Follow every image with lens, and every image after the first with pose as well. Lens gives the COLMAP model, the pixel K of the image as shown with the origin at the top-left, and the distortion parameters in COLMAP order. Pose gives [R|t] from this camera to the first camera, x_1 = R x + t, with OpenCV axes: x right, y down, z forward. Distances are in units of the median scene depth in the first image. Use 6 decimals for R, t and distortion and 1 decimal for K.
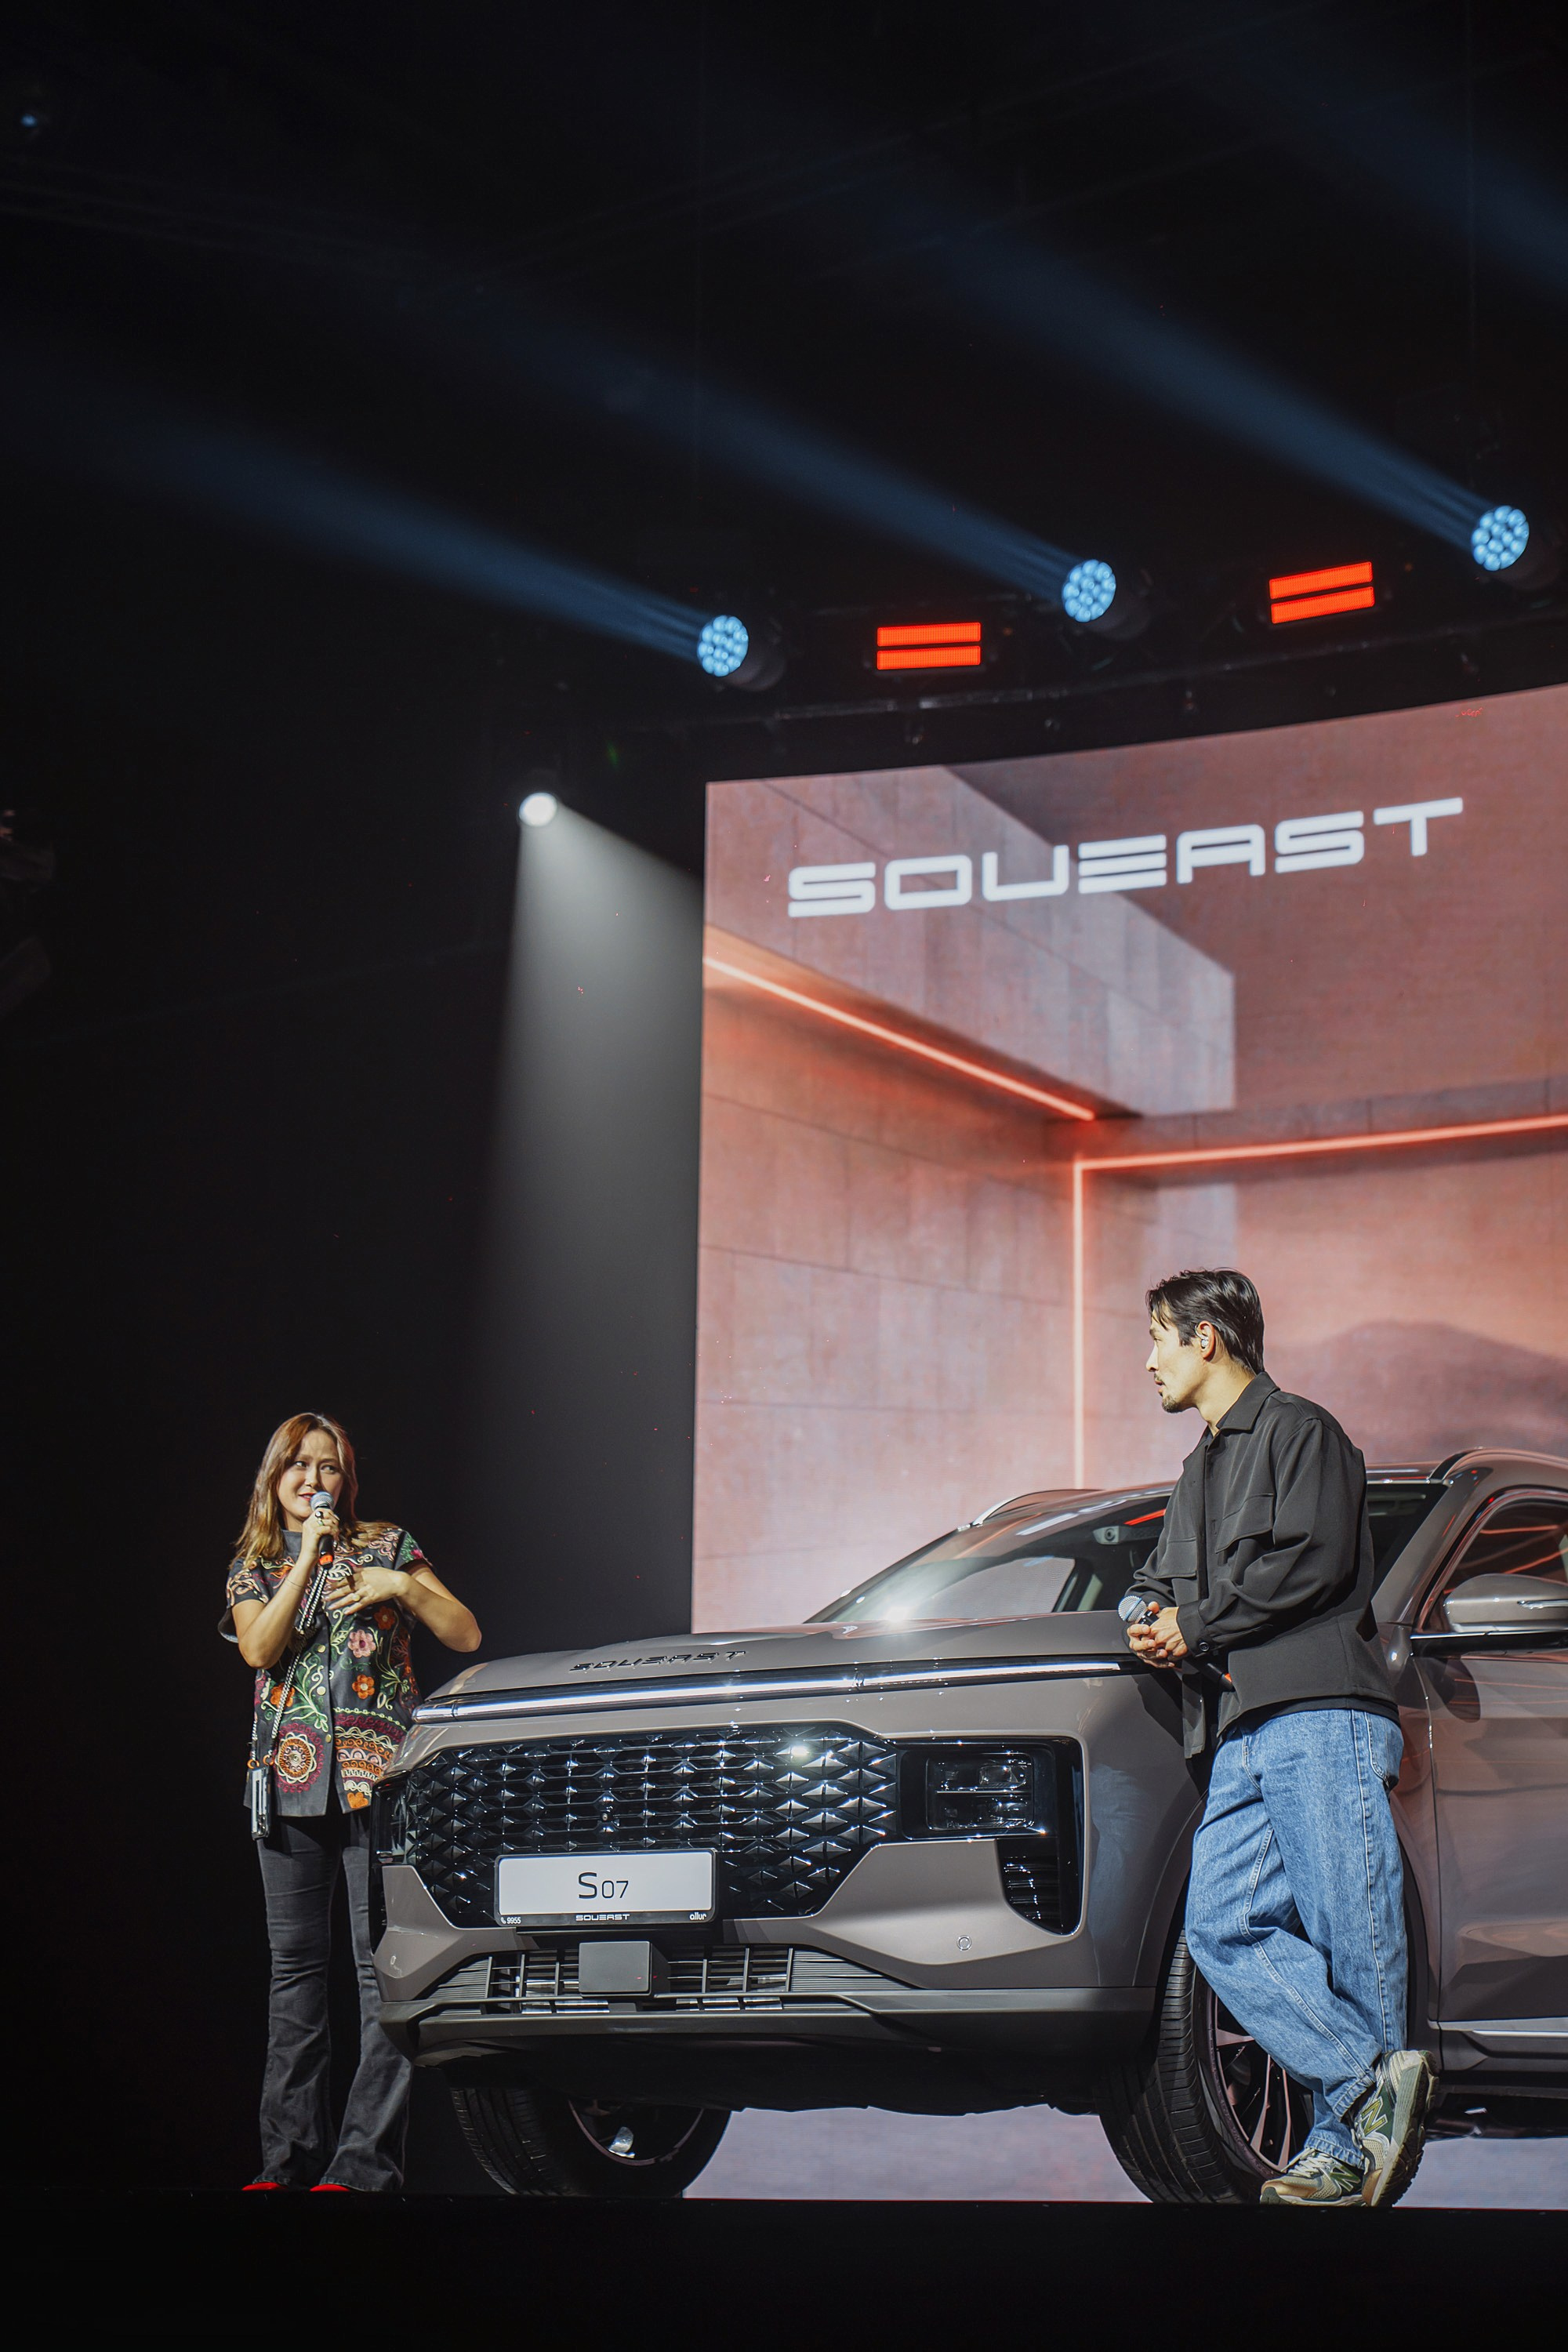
lens RADIAL K [[4556.7, 0, 770.5], [0, 4556.7, 1184.4], [0, 0, 1]] dist [0.017432, 0.089975]
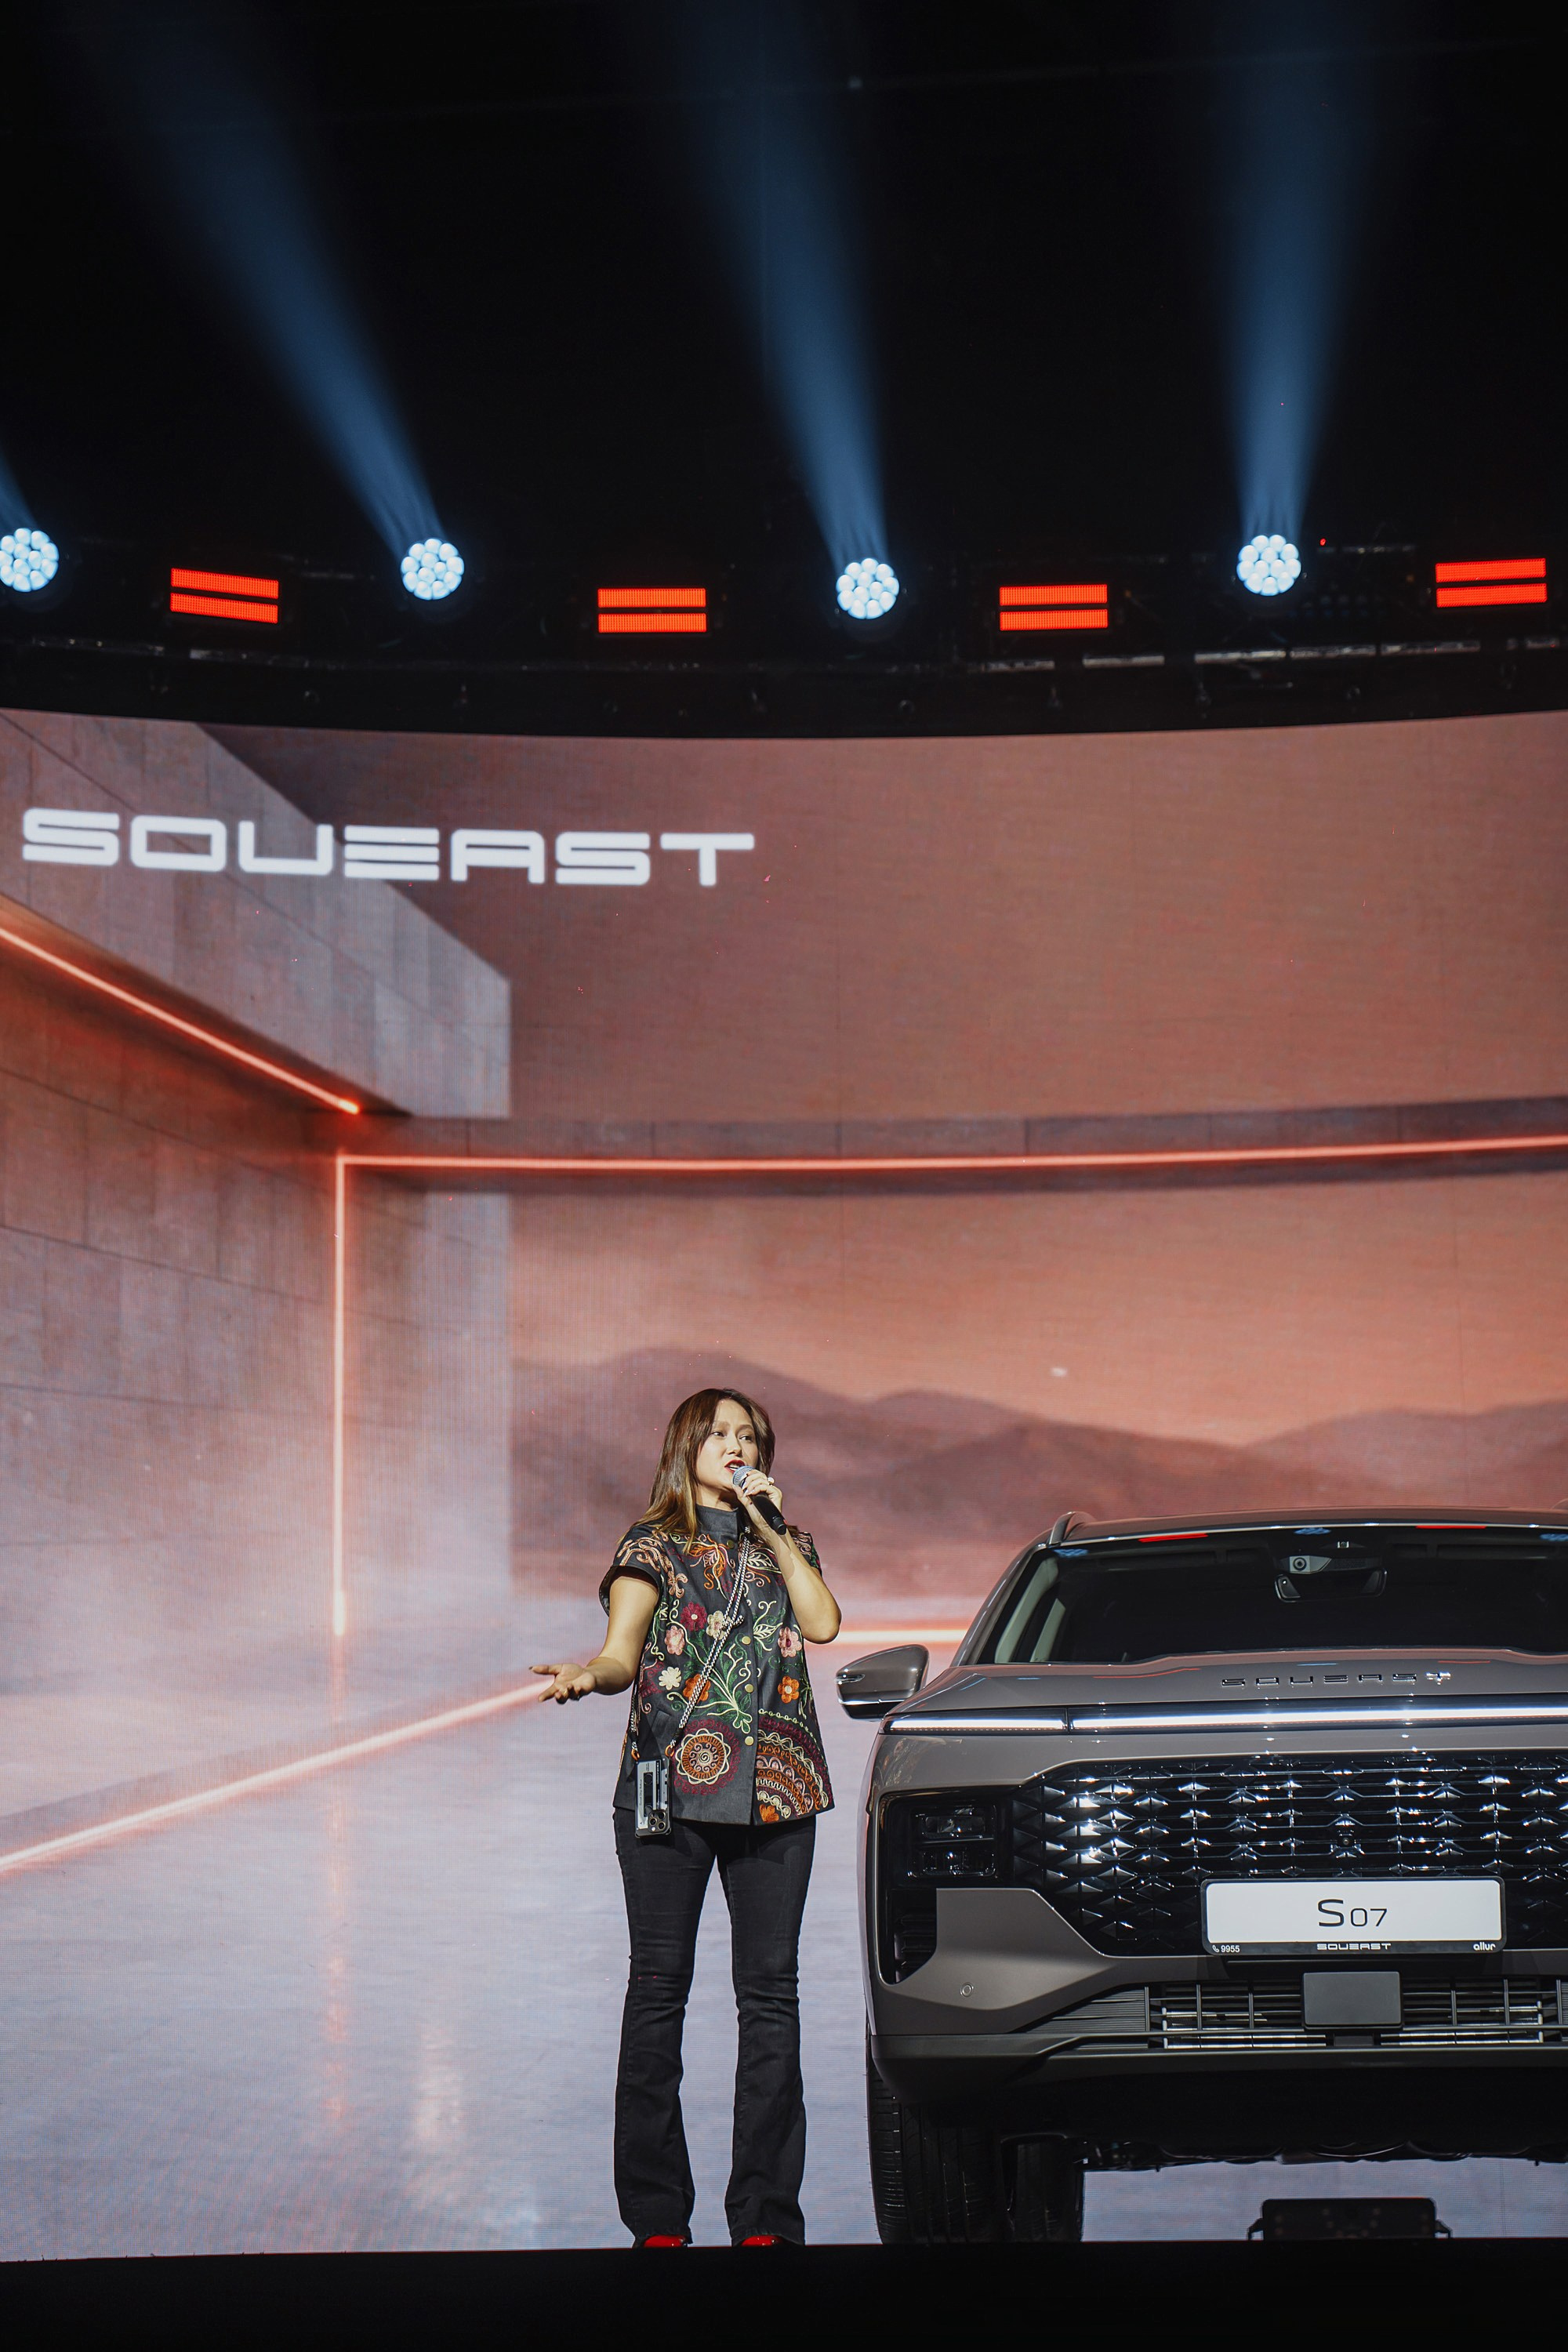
lens RADIAL K [[4556.7, 0, 770.5], [0, 4556.7, 1184.4], [0, 0, 1]] dist [0.017432, 0.089975]
pose [[0.852094, 0.094550, 0.514779, -0.346948], [-0.091309, 0.995319, -0.031671, 0.023018], [-0.515363, -0.020018, 0.856738, 0.131587]]
